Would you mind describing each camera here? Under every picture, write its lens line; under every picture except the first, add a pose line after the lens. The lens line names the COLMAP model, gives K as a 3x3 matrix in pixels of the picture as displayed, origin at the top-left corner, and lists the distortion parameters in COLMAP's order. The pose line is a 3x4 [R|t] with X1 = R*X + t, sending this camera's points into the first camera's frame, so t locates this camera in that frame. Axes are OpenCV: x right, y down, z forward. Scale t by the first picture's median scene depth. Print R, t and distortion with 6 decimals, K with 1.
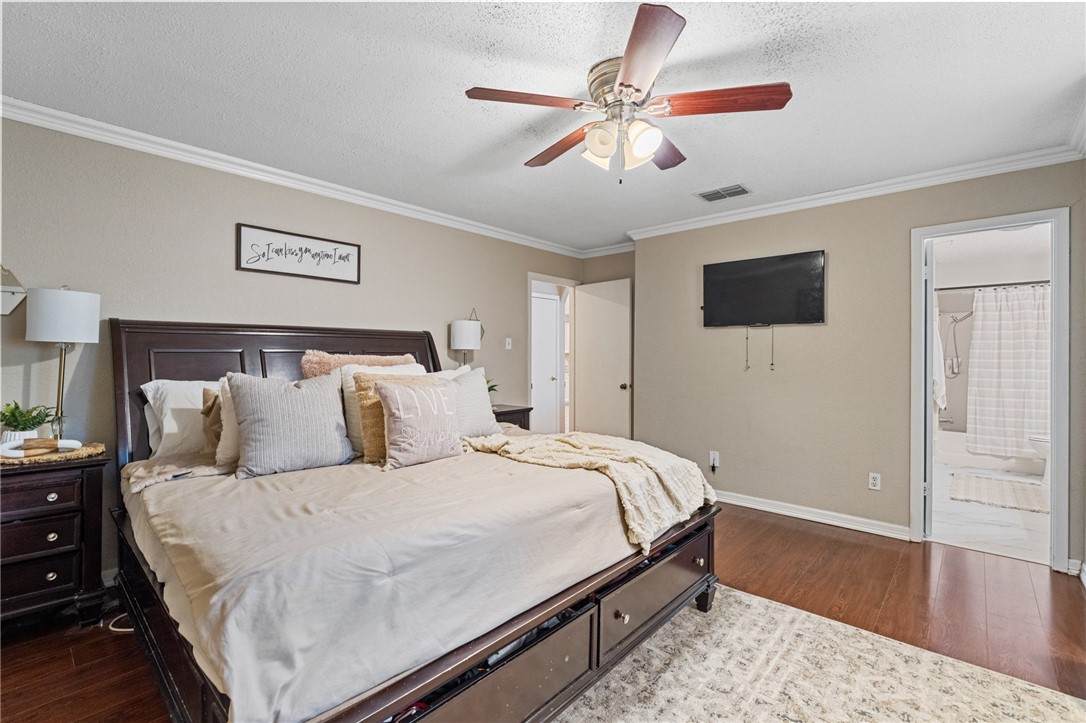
lens RADIAL K [[483.7, 0, 534.8], [0, 483.7, 357.4], [0, 0, 1]] dist [-0.003032, -0.002197]
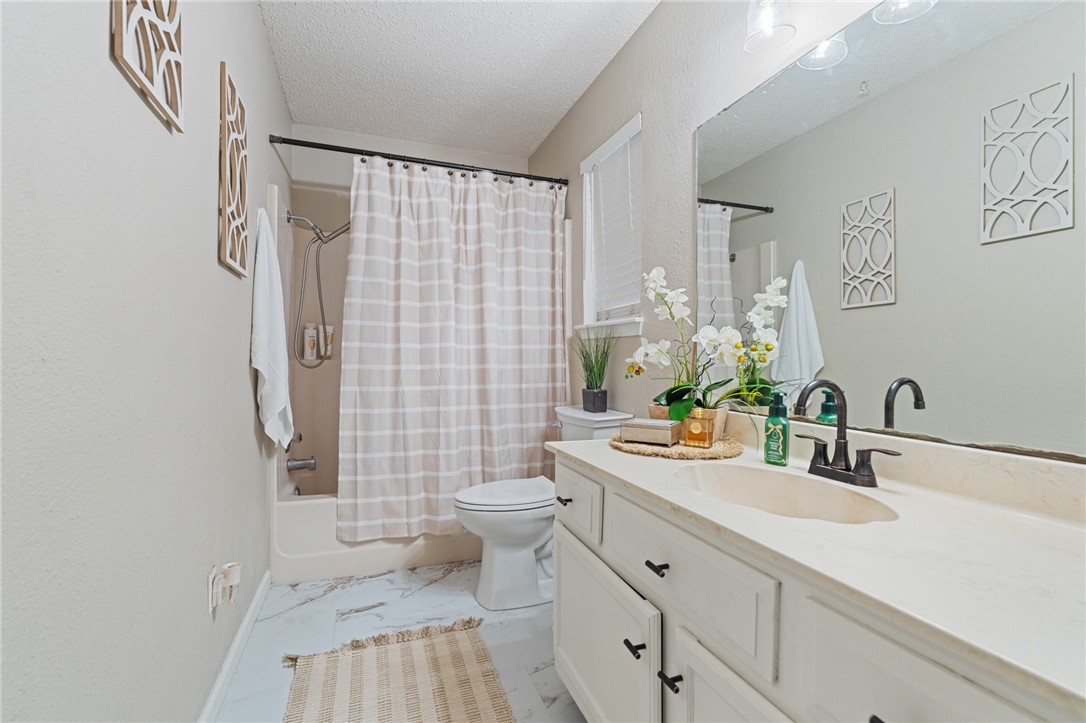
lens RADIAL K [[483.7, 0, 547.1], [0, 483.7, 361.2], [0, 0, 1]] dist [-0.003032, -0.002197]
pose [[0.438718, -0.005801, 0.898606, 0.616423], [-0.004311, 0.999954, 0.008559, 0.037102], [-0.898614, -0.007629, 0.438673, 0.671542]]
